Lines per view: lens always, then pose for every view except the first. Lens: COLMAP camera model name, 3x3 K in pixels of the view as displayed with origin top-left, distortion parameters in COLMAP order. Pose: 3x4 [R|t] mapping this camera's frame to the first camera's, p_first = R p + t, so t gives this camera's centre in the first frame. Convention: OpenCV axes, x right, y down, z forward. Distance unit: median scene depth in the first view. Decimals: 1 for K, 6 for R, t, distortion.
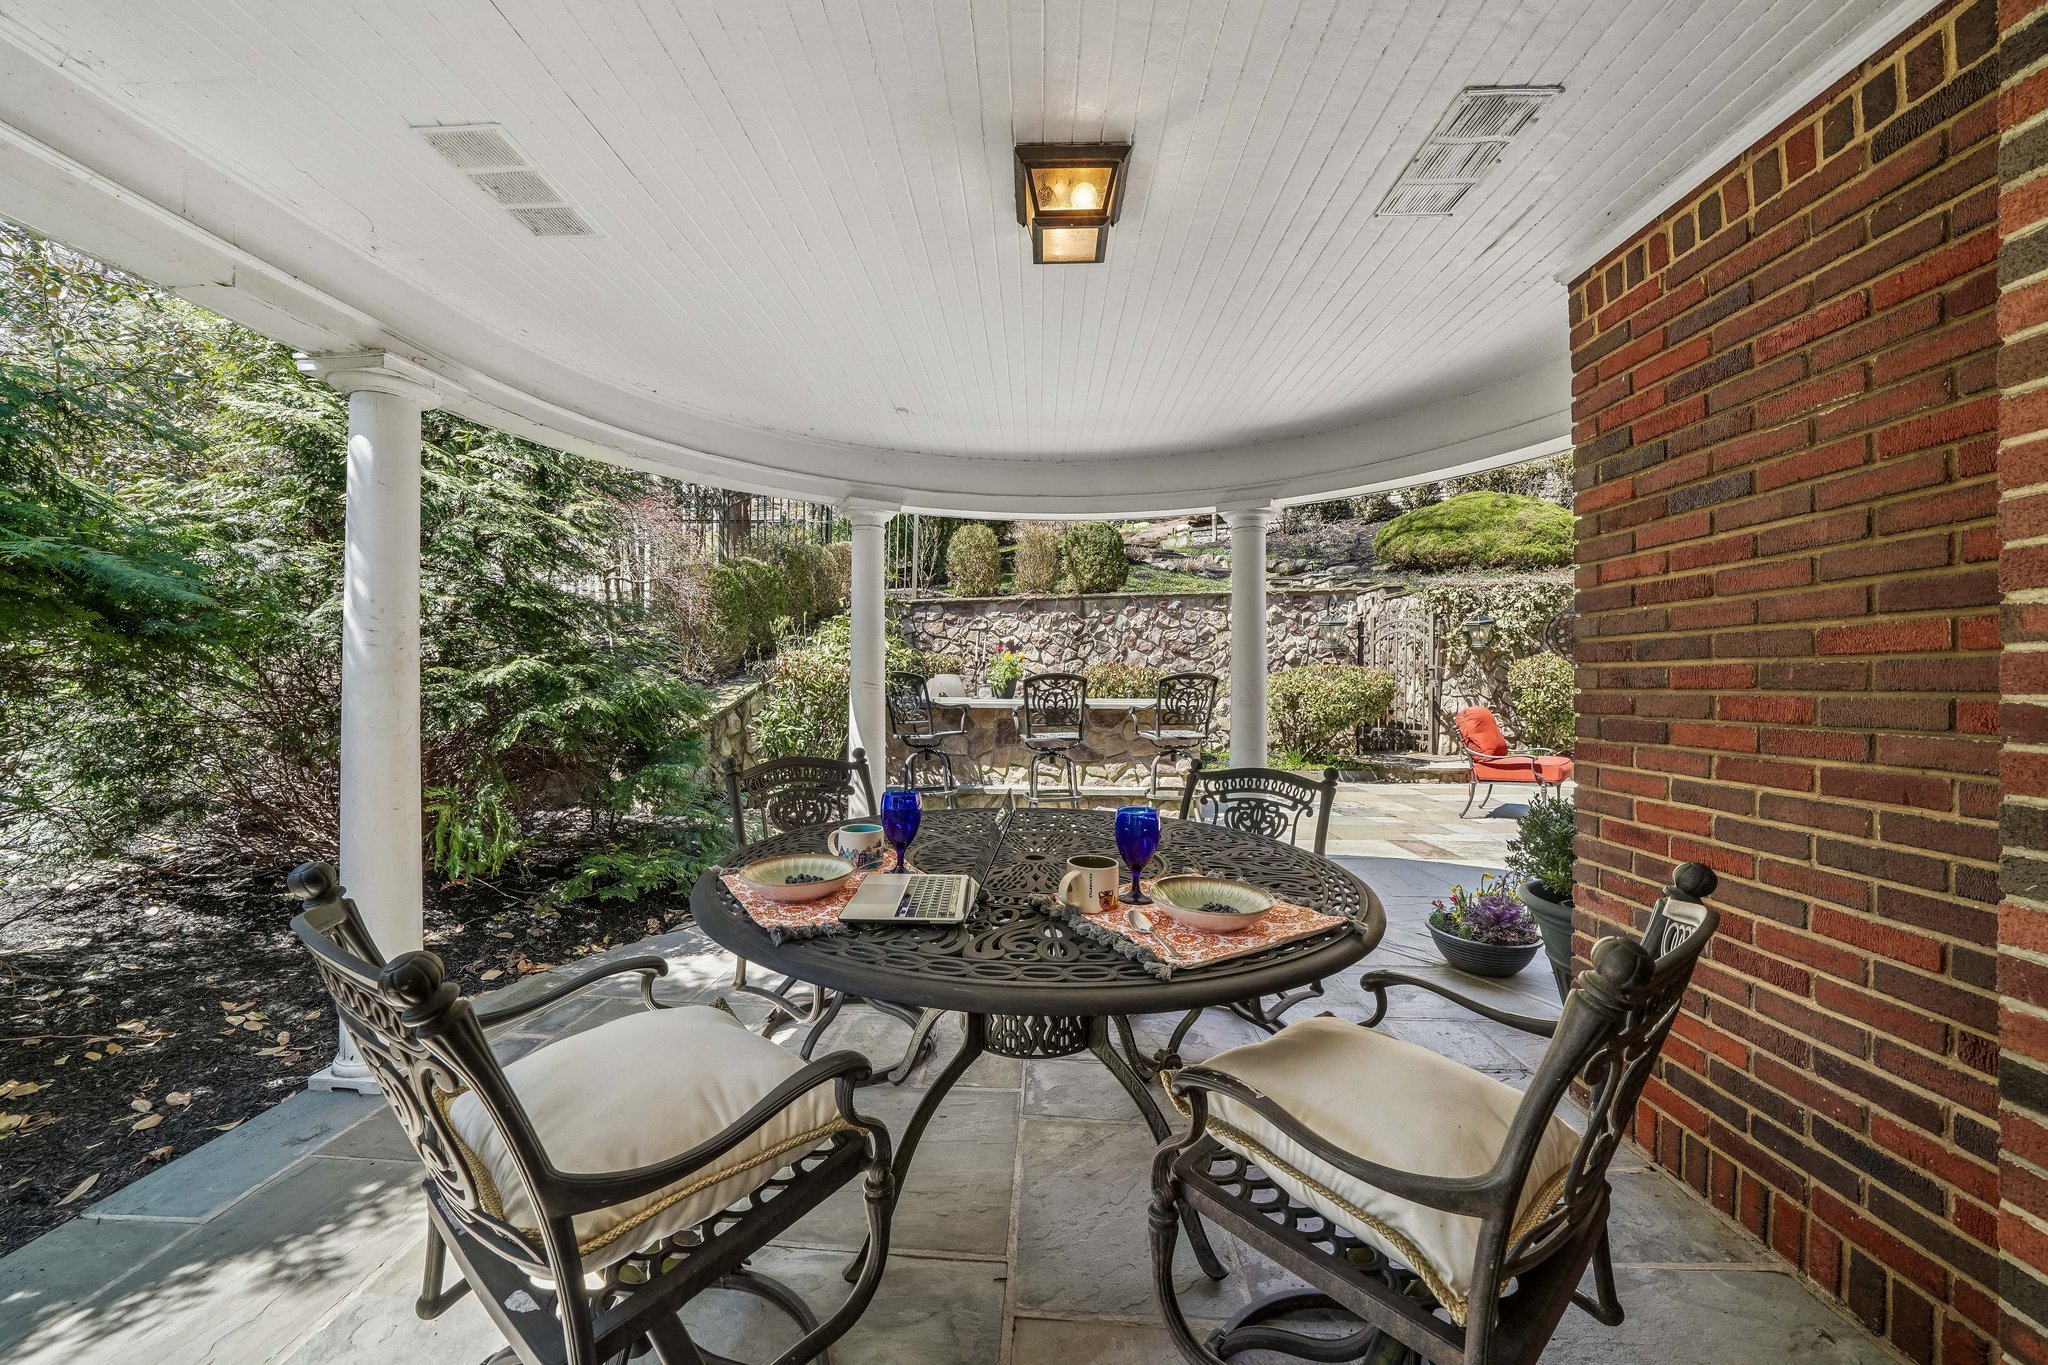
lens RADIAL K [[712.5, 0, 1019.9], [0, 712.5, 682.1], [0, 0, 1]] dist [-0.001201, -0.000042]
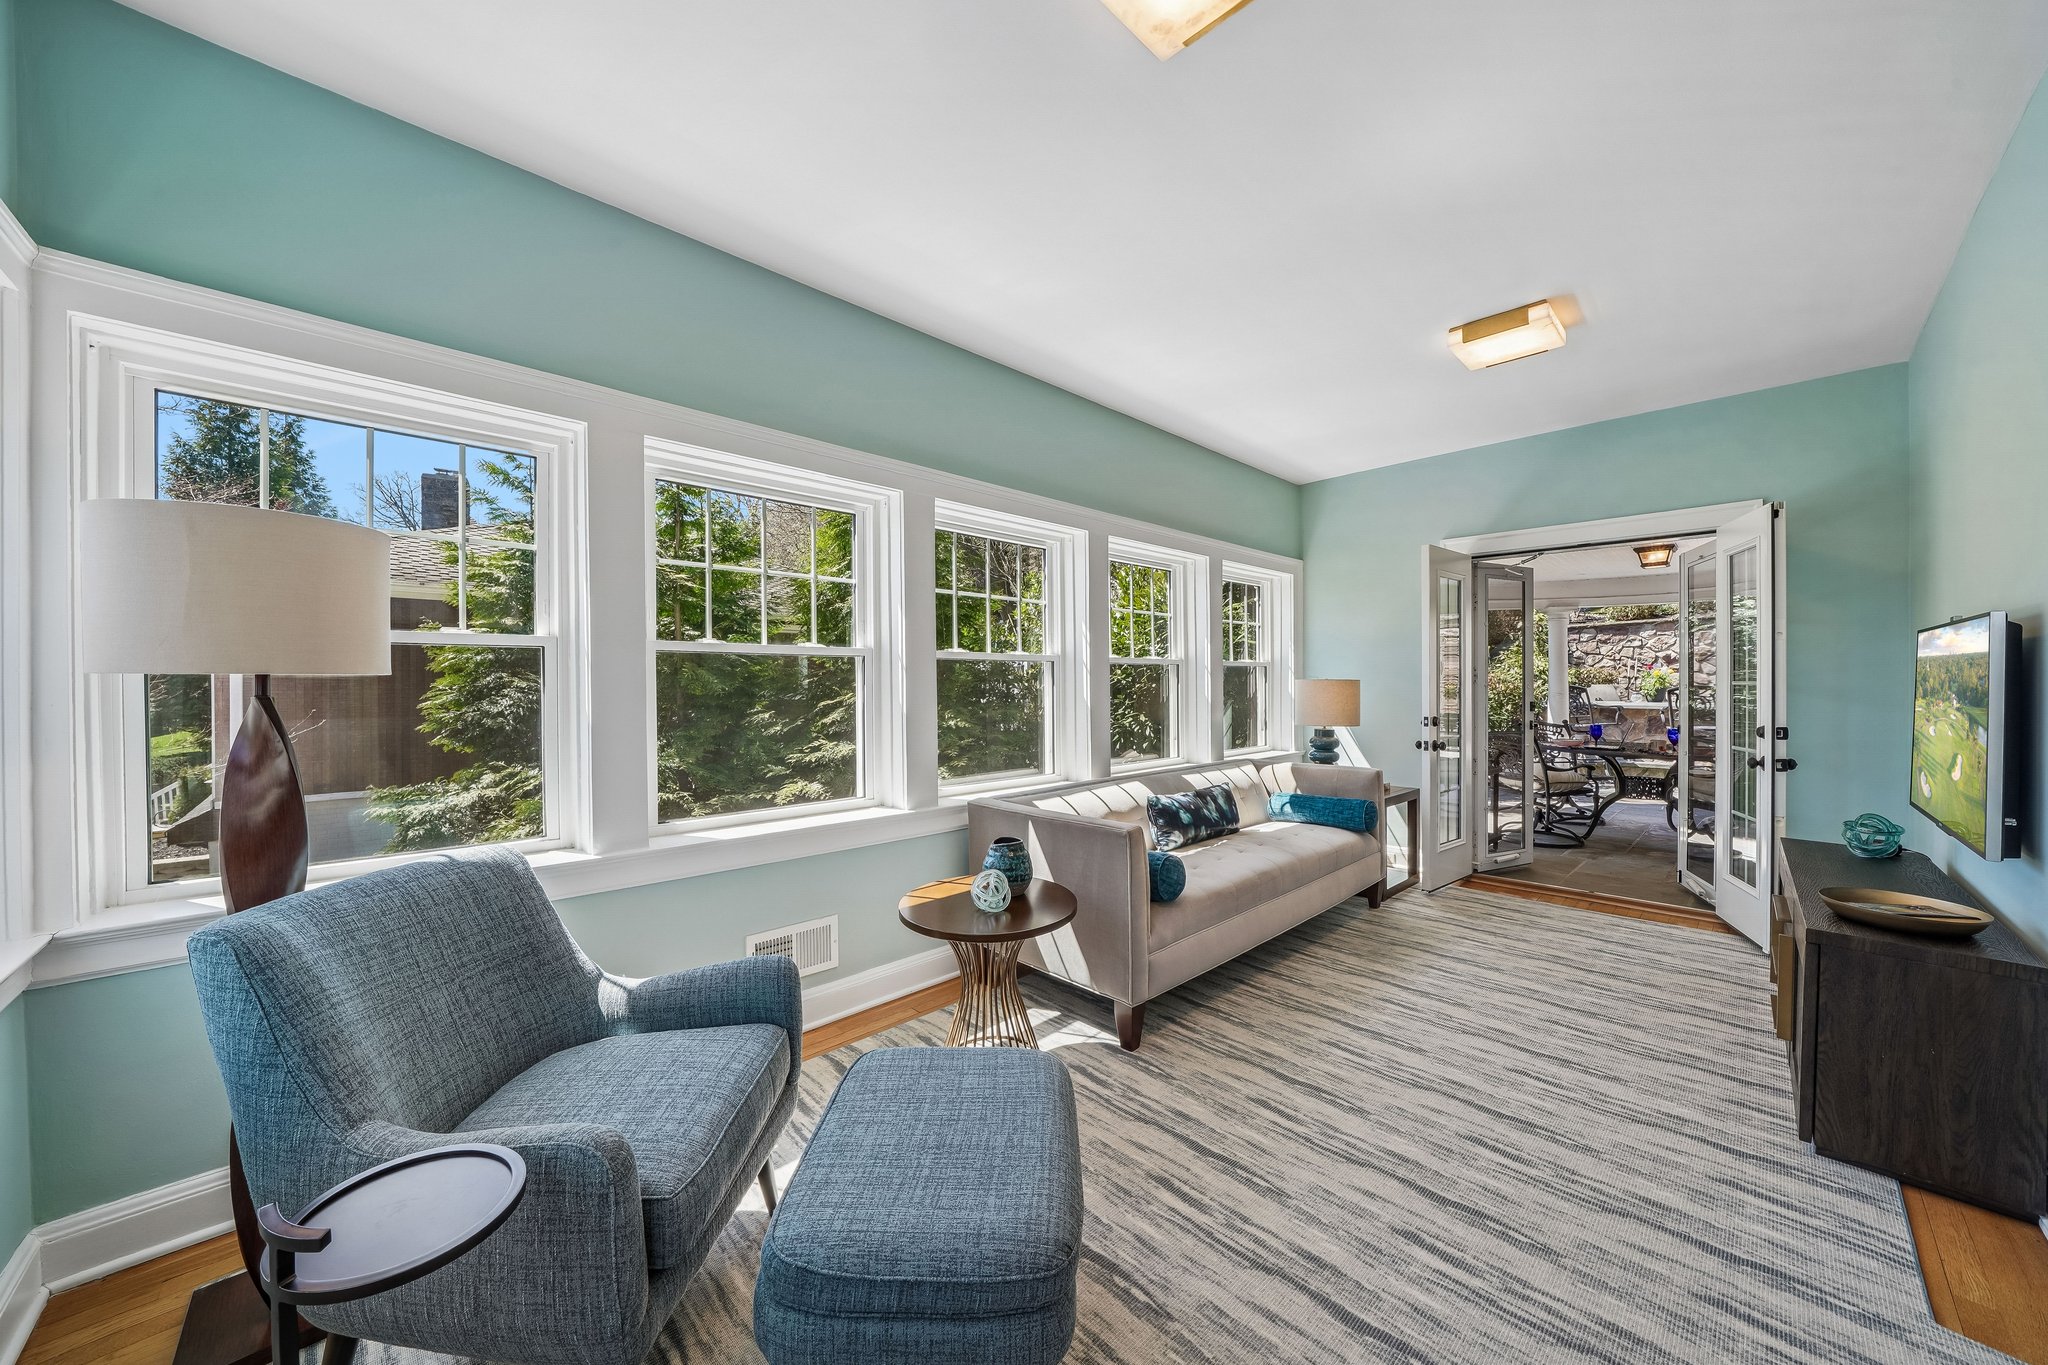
lens RADIAL K [[712.5, 0, 1032.1], [0, 712.5, 687.0], [0, 0, 1]] dist [-0.001201, -0.000042]
pose [[0.721011, -0.000538, -0.692924, 0.057432], [0.003328, 0.999991, 0.002687, -0.013121], [0.692916, -0.004244, 0.721006, -0.758788]]
